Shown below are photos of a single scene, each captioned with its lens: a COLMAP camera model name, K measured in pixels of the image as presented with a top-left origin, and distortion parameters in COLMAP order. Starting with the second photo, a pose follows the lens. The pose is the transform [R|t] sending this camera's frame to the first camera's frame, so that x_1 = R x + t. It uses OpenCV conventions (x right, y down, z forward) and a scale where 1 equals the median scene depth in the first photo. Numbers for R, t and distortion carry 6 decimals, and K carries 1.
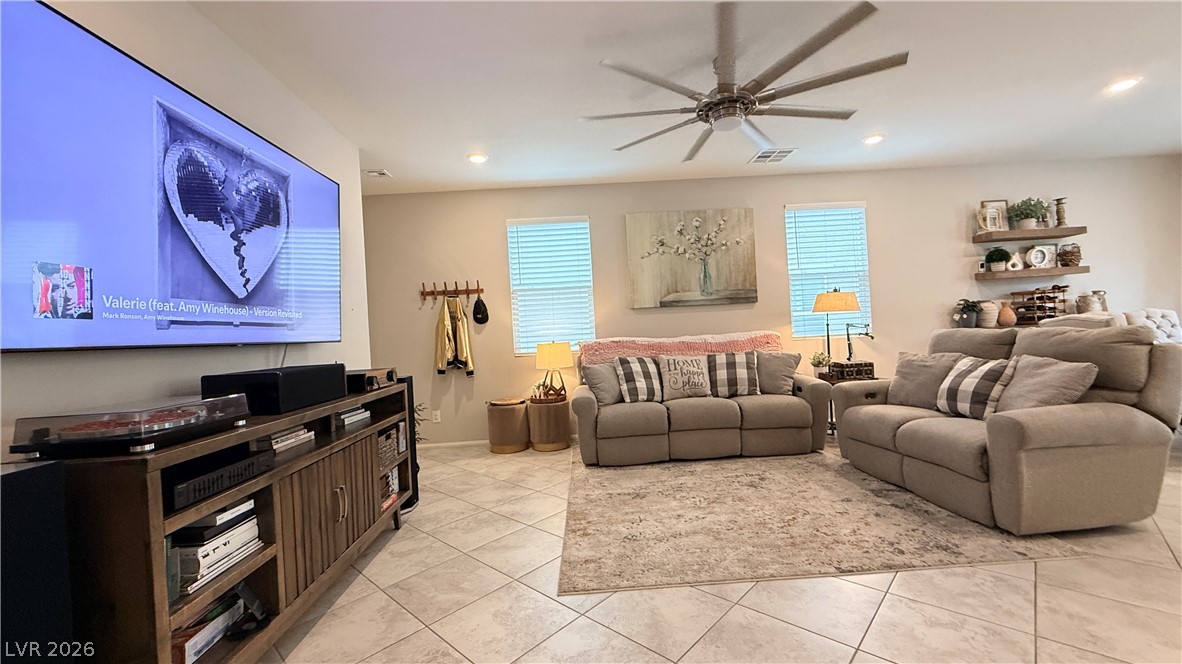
lens RADIAL K [[469.9, 0, 588.0], [0, 469.9, 331.1], [0, 0, 1]] dist [-0.001587, 0.000735]
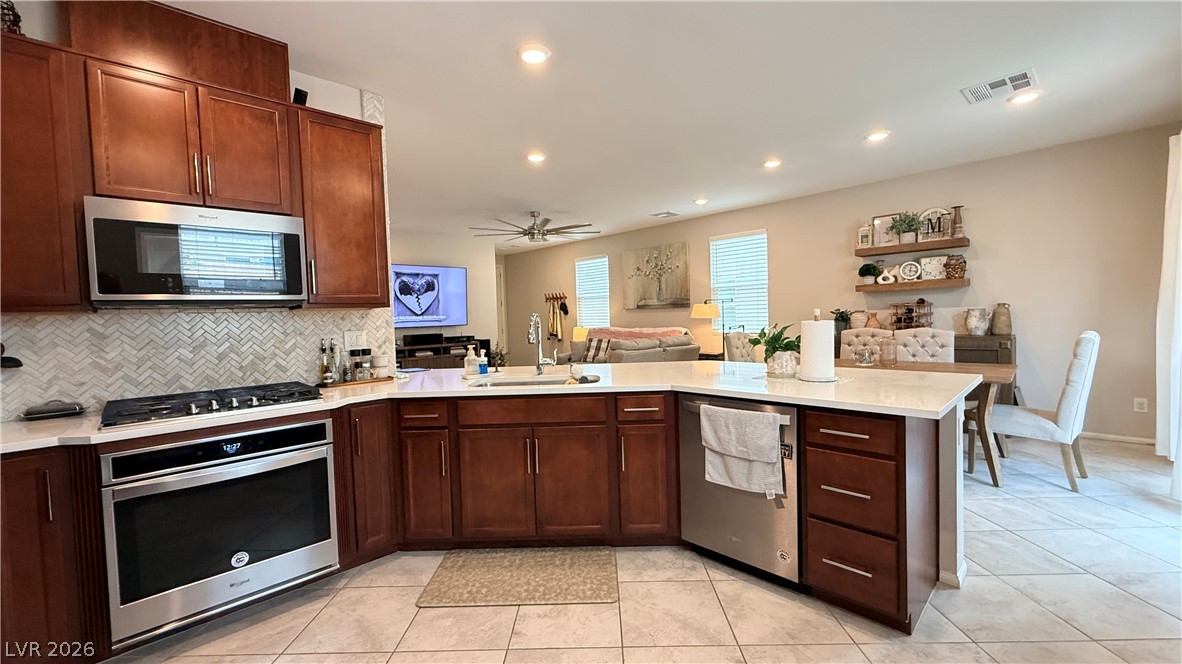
lens RADIAL K [[469.9, 0, 587.6], [0, 469.9, 331.2], [0, 0, 1]] dist [-0.001587, 0.000735]
pose [[0.677039, 0.062037, -0.733328, 1.267288], [-0.004659, 0.996782, 0.080022, -0.105968], [0.735932, -0.050762, 0.675149, -0.226816]]
